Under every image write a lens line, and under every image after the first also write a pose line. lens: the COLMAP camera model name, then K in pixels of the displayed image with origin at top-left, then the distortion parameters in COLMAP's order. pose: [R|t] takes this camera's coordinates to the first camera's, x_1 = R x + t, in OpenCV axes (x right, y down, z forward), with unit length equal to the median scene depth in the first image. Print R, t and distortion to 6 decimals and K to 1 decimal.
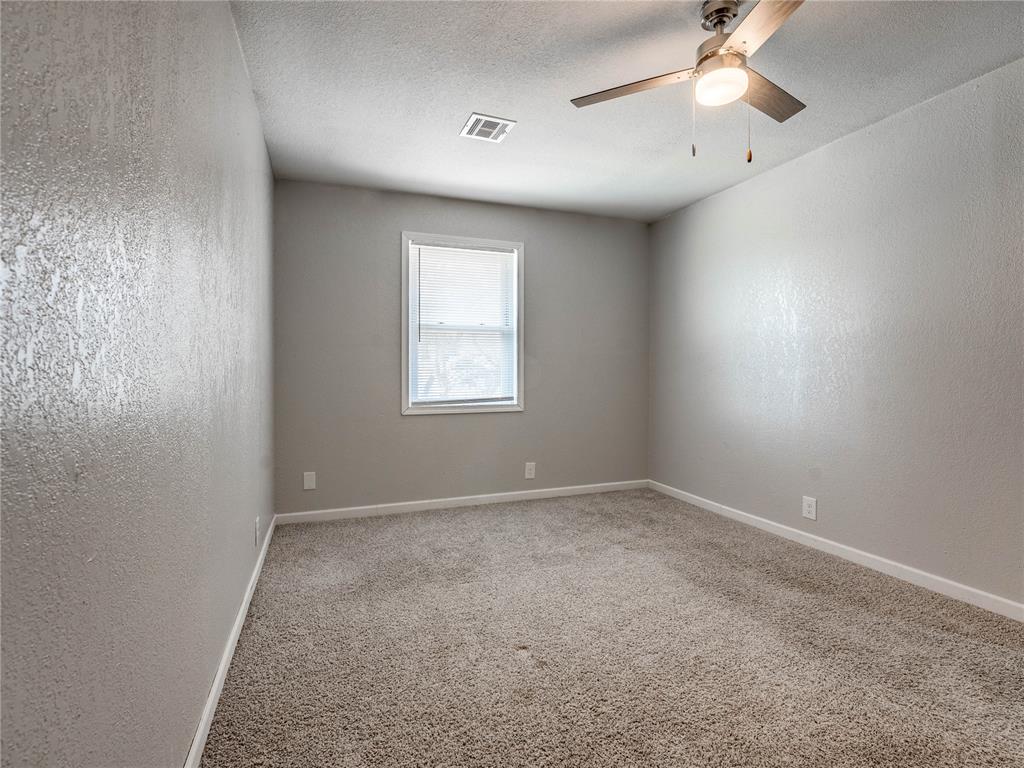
lens RADIAL K [[487.5, 0, 506.4], [0, 487.5, 375.8], [0, 0, 1]] dist [-0.027695, -0.000277]
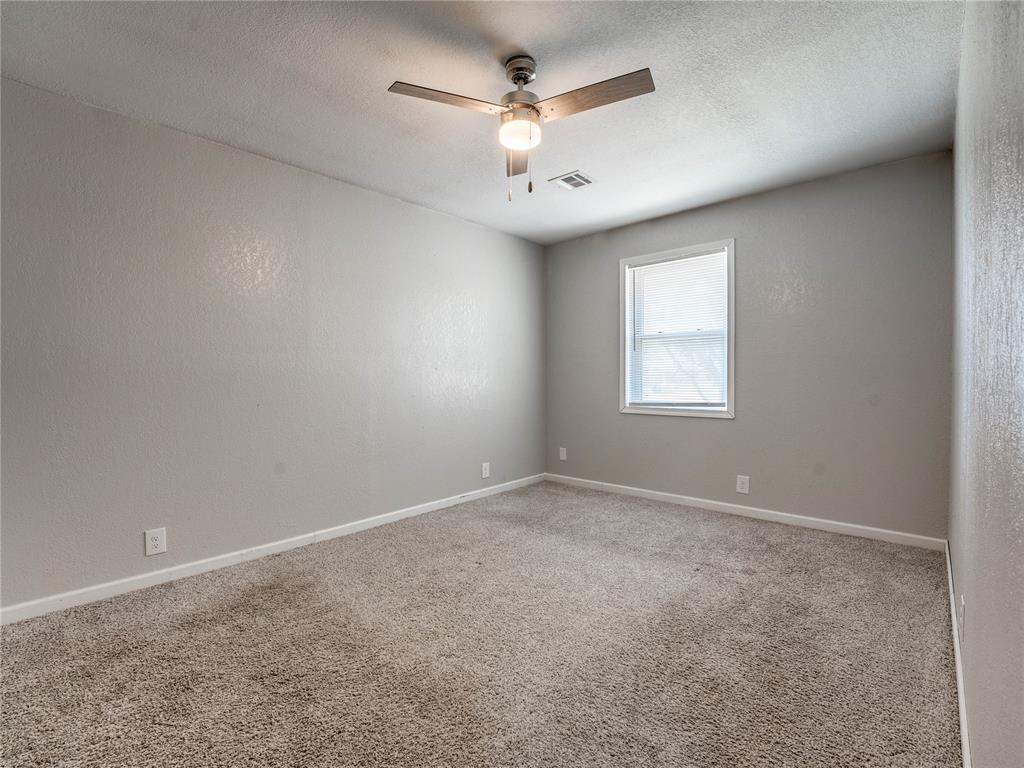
lens RADIAL K [[487.5, 0, 506.4], [0, 487.5, 375.8], [0, 0, 1]] dist [-0.027695, -0.000277]
pose [[0.431669, -0.002379, -0.902029, 0.709393], [-0.004308, 0.999980, -0.004699, -0.003260], [0.902022, 0.005915, 0.431650, 0.216064]]
